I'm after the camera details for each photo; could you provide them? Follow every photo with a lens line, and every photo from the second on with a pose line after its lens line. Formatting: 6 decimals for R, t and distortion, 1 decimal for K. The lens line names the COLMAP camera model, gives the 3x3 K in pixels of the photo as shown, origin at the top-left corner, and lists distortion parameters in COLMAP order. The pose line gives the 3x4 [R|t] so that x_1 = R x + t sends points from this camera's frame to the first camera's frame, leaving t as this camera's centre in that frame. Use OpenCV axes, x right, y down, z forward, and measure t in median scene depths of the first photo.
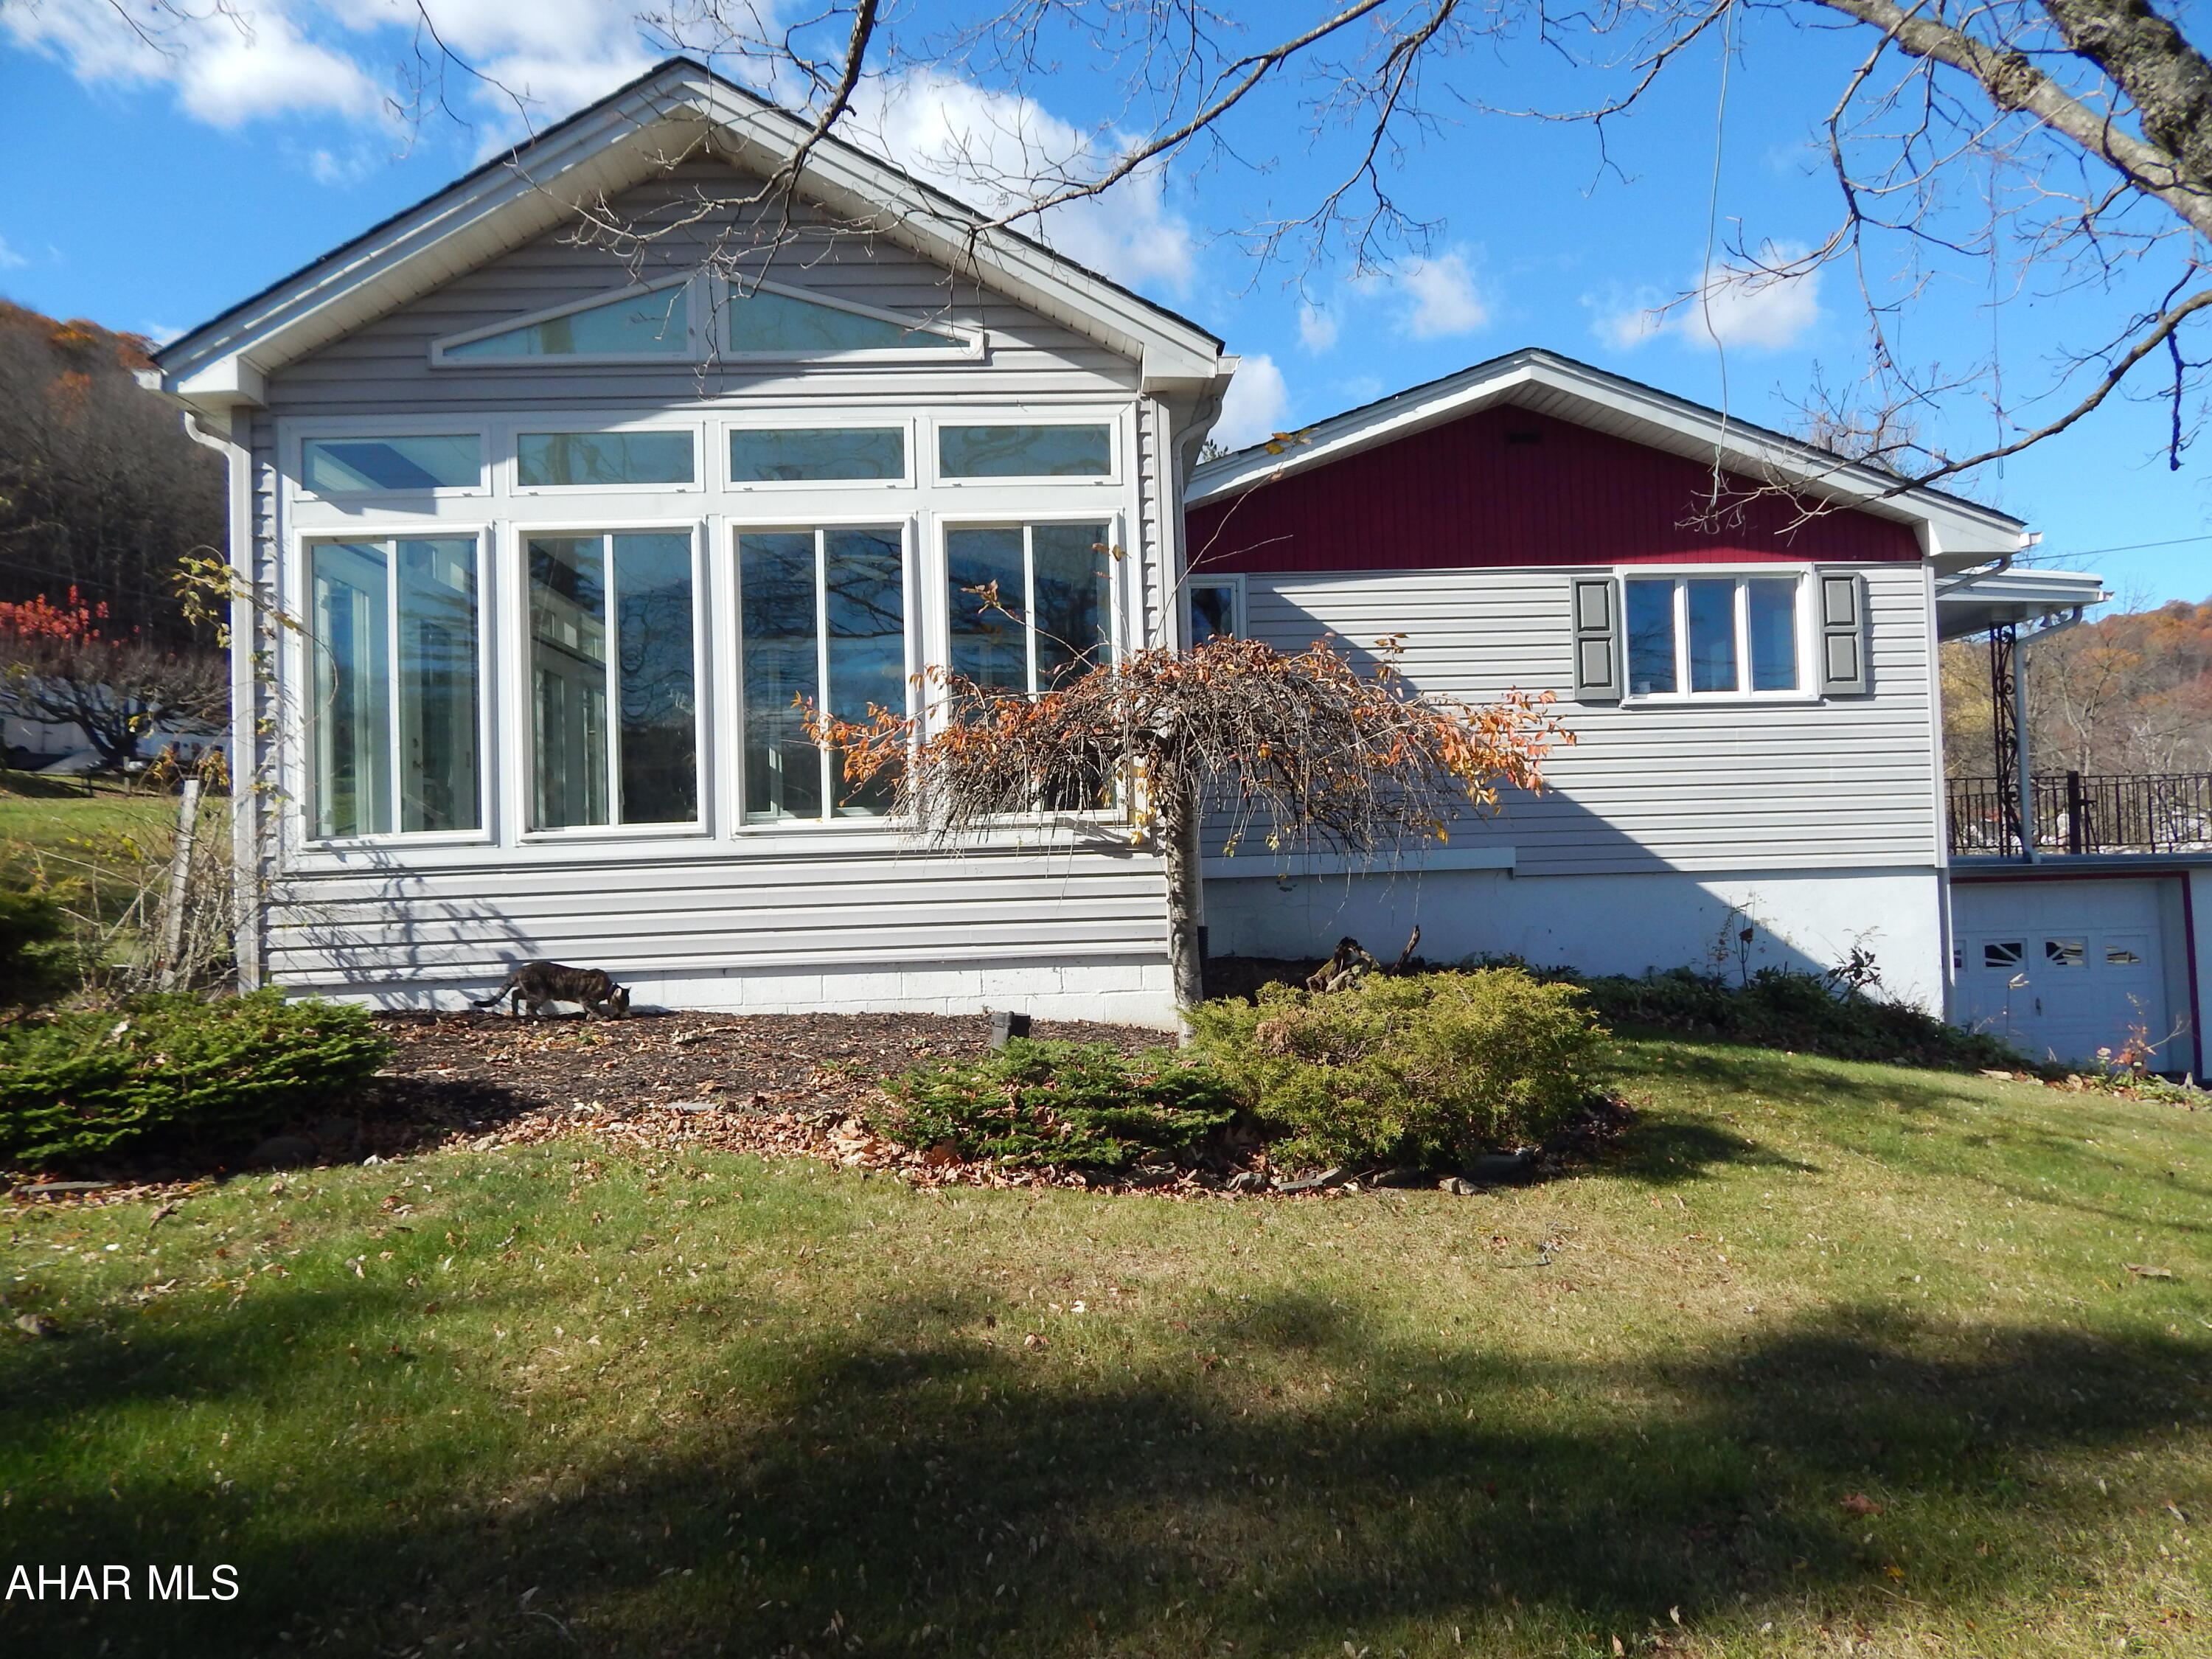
lens RADIAL K [[1461.1, 0, 1115.0], [0, 1461.1, 830.1], [0, 0, 1]] dist [0.002801, 0.003075]
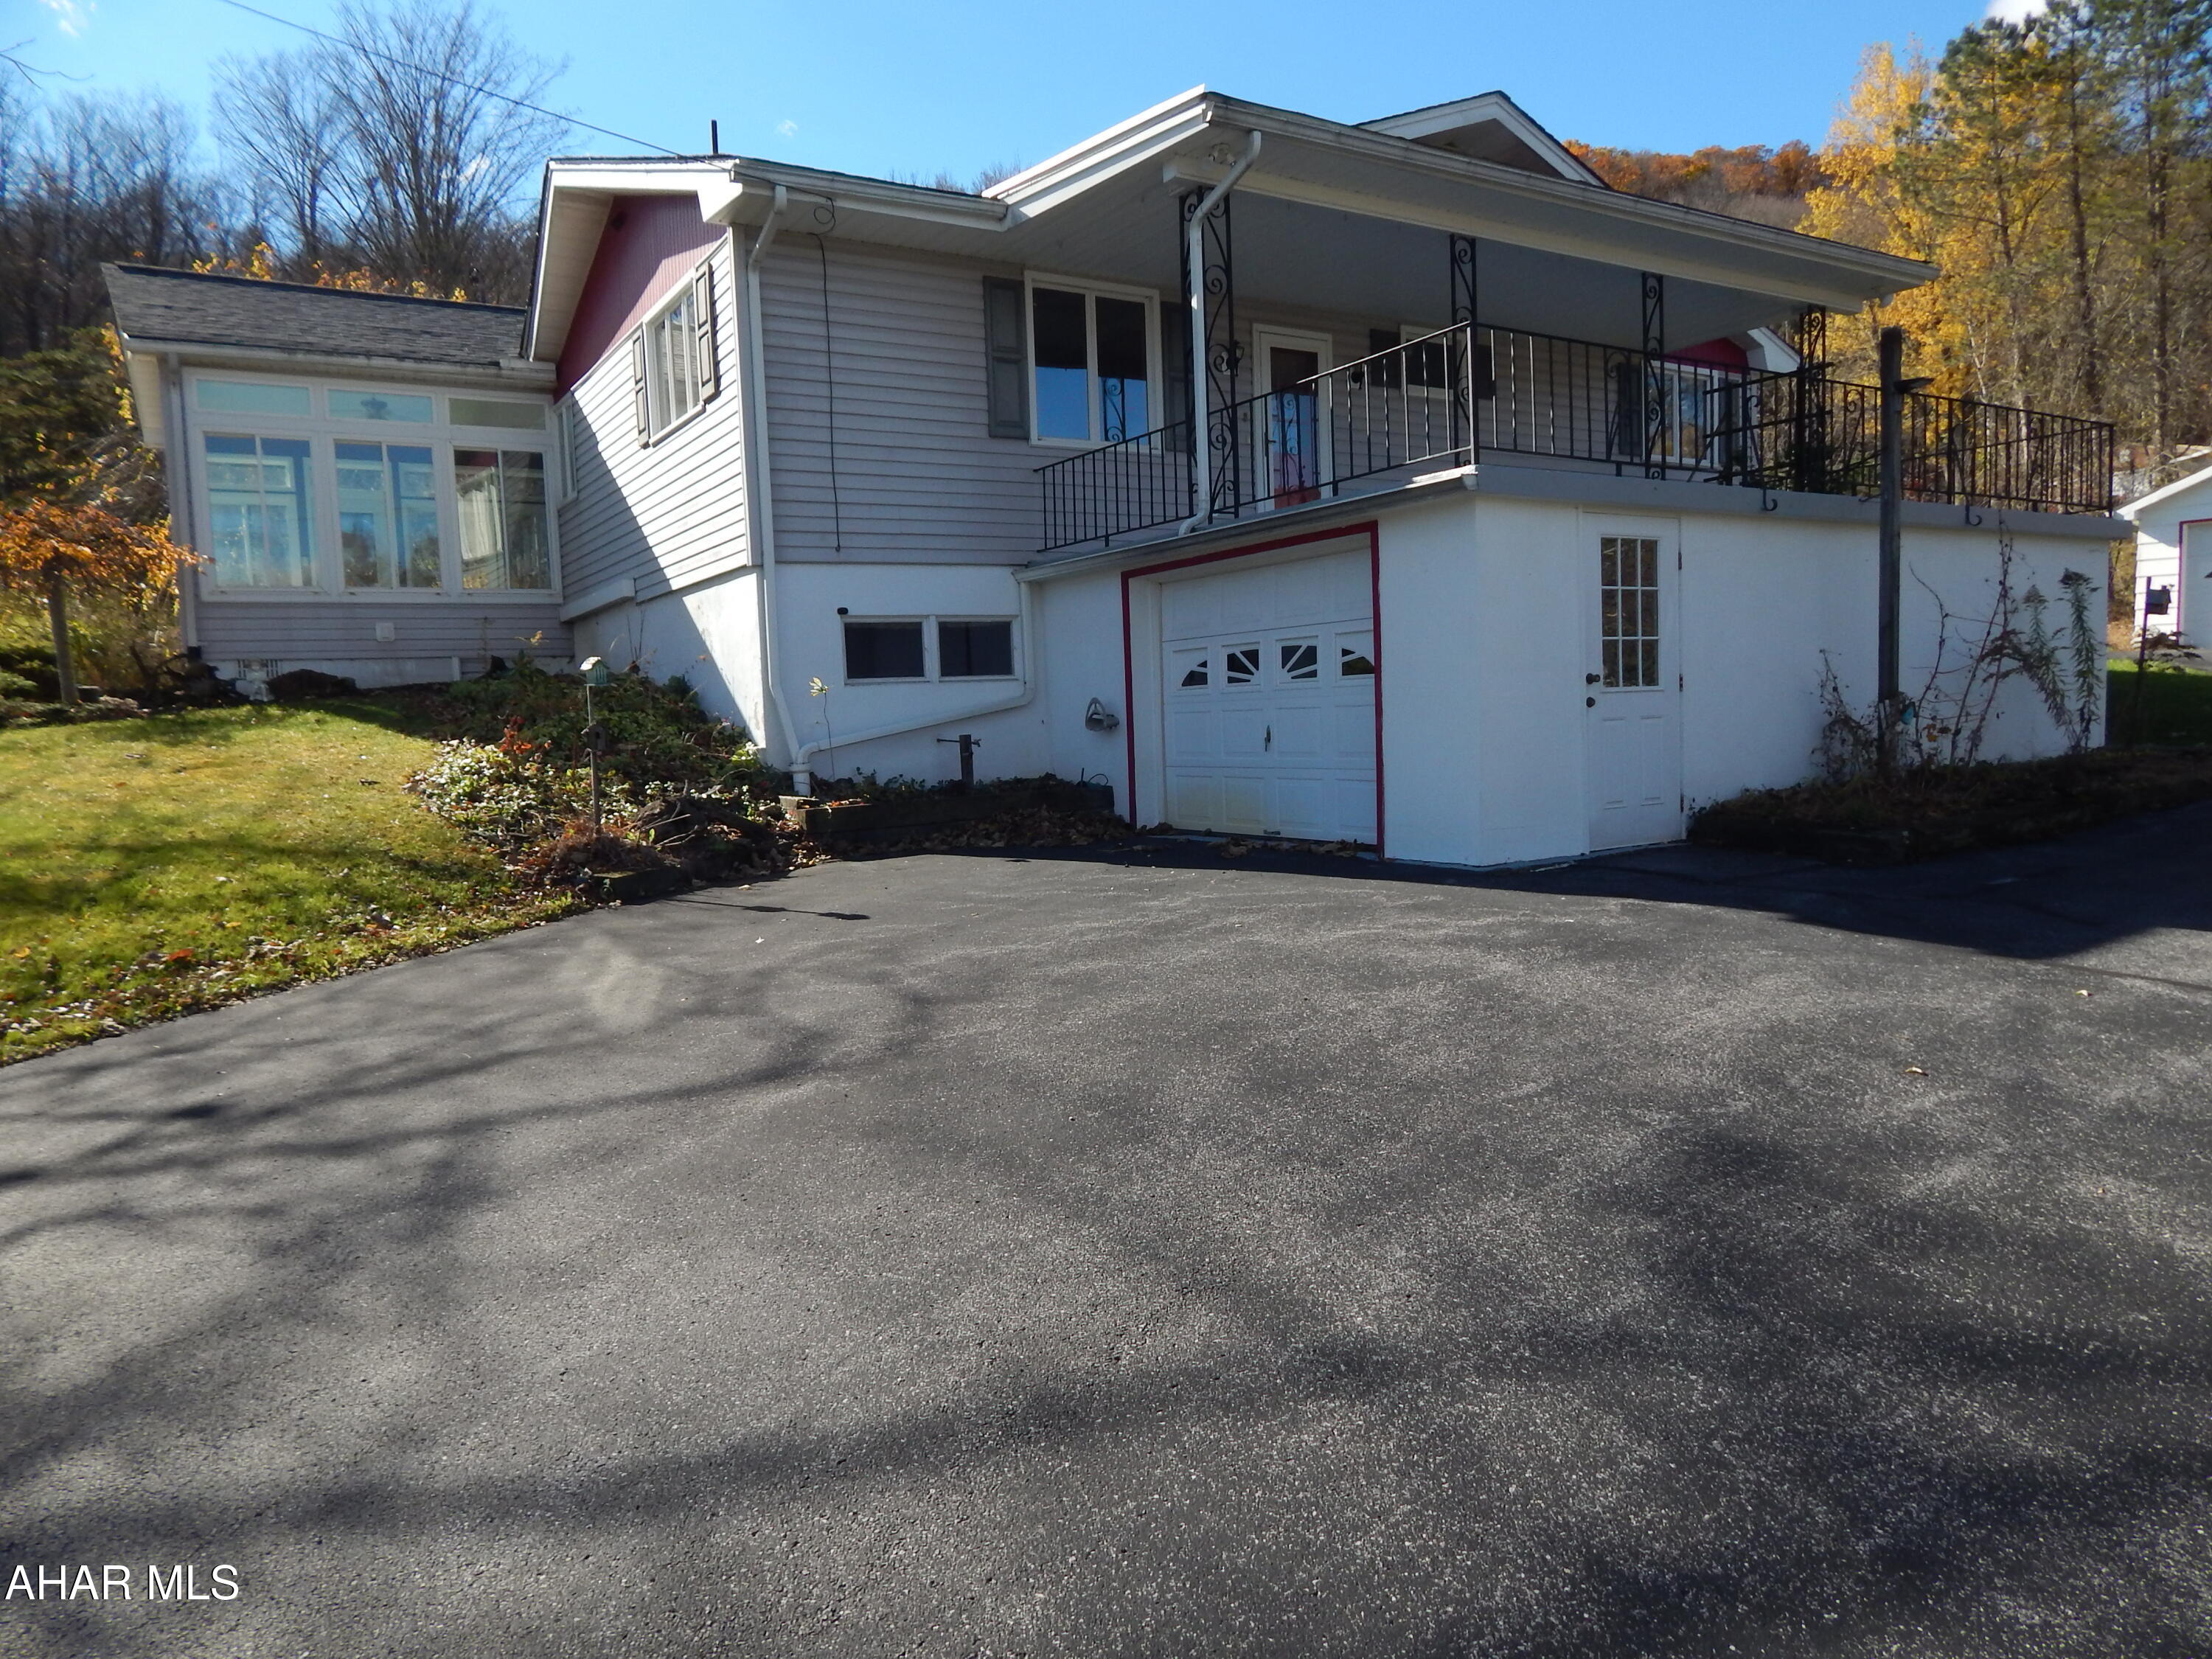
lens RADIAL K [[1454.1, 0, 1101.9], [0, 1454.1, 823.5], [0, 0, 1]] dist [-0.013306, -0.007217]
pose [[0.486677, 0.070738, -0.870713, 2.292217], [0.054319, 0.992337, 0.110980, 0.150338], [0.871891, -0.101308, 0.479106, 1.124266]]
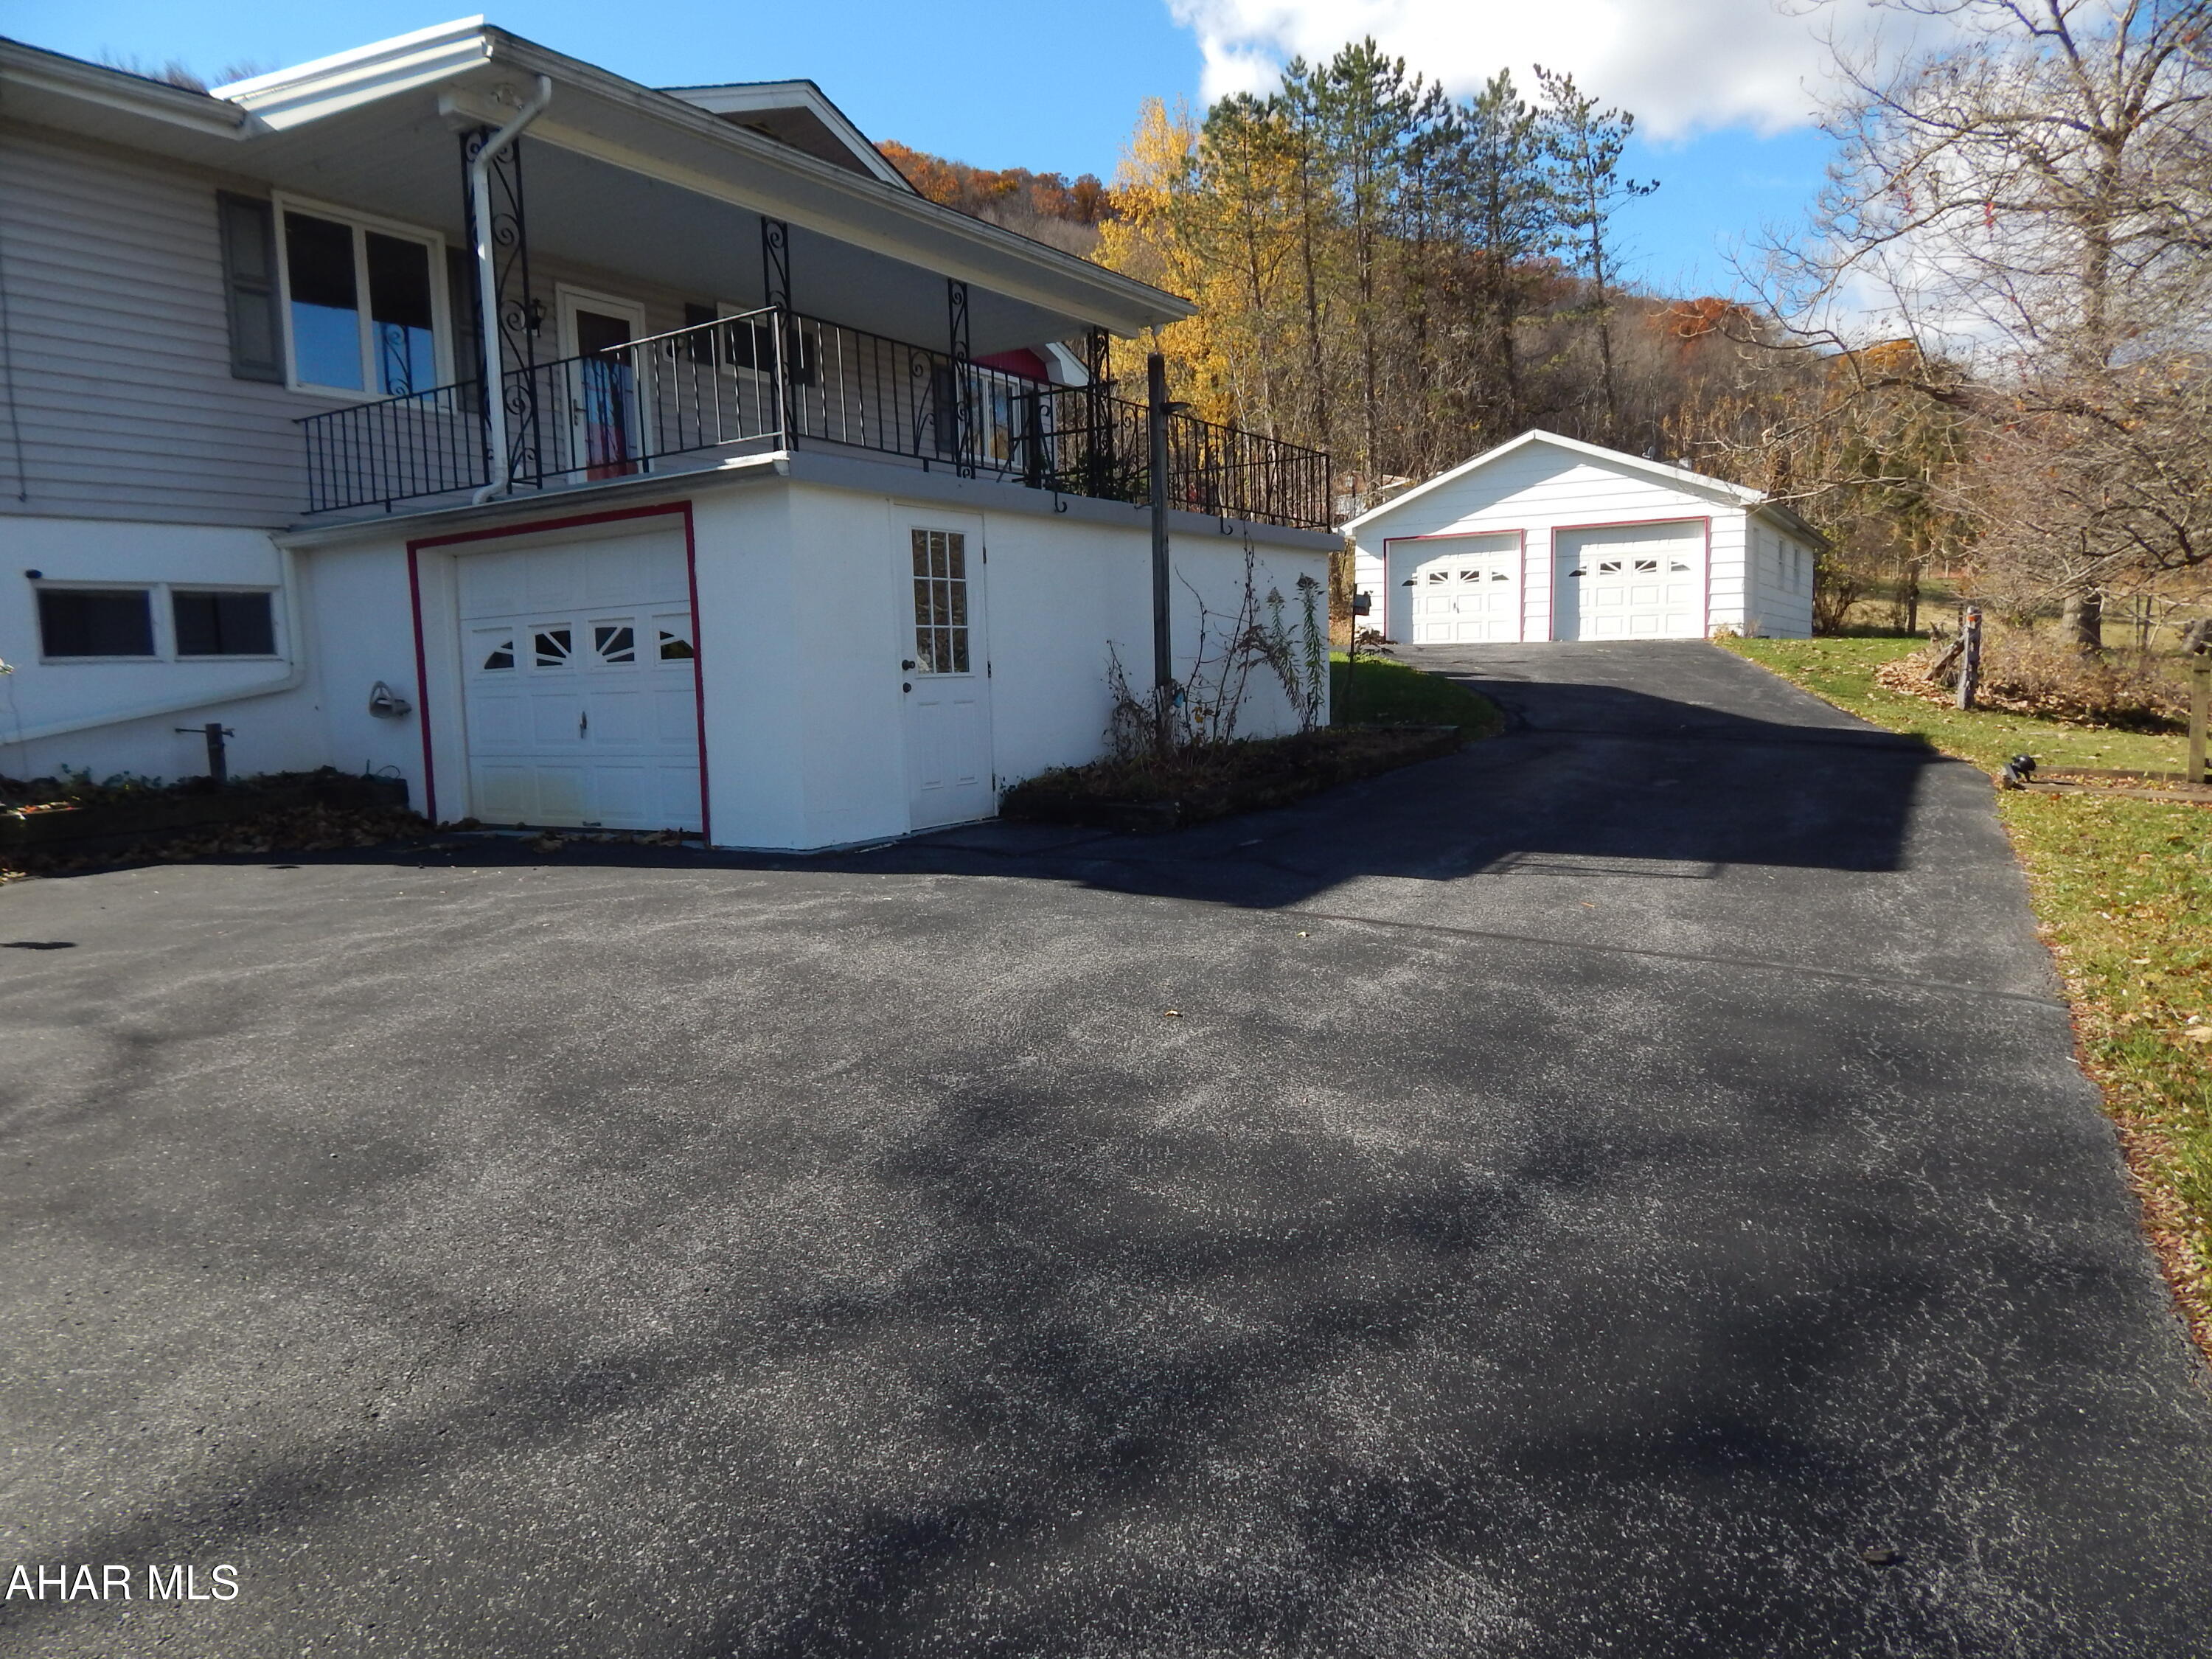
lens RADIAL K [[1451.4, 0, 1126.7], [0, 1451.4, 822.0], [0, 0, 1]] dist [-0.006651, -0.009773]
pose [[0.822668, 0.054004, -0.565951, 2.305668], [0.032307, 0.989429, 0.141374, 0.149826], [0.567603, -0.134589, 0.812227, 1.136783]]
